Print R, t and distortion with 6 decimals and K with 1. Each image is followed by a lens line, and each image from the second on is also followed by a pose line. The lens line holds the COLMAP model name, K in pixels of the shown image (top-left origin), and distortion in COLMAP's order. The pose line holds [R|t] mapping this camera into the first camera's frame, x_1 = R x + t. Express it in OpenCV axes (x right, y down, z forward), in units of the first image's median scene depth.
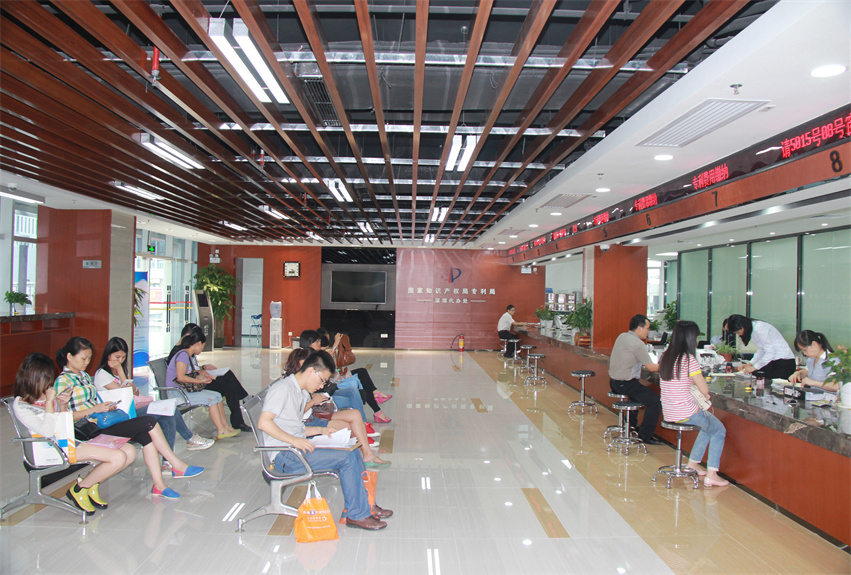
lens RADIAL K [[729.9, 0, 418.8], [0, 729.9, 287.2], [0, 0, 1]] dist [-0.053386, -0.002377]
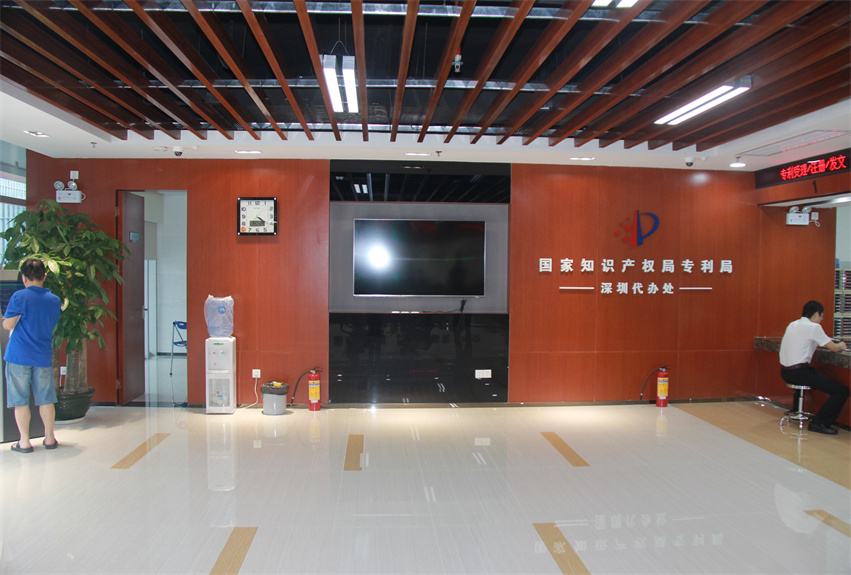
lens RADIAL K [[729.9, 0, 434.6], [0, 729.9, 287.1], [0, 0, 1]] dist [-0.053386, -0.002377]
pose [[0.998318, -0.010869, 0.056943, -0.098282], [0.008736, 0.999255, 0.037588, 0.000721], [-0.057309, -0.037027, 0.997670, 0.582220]]
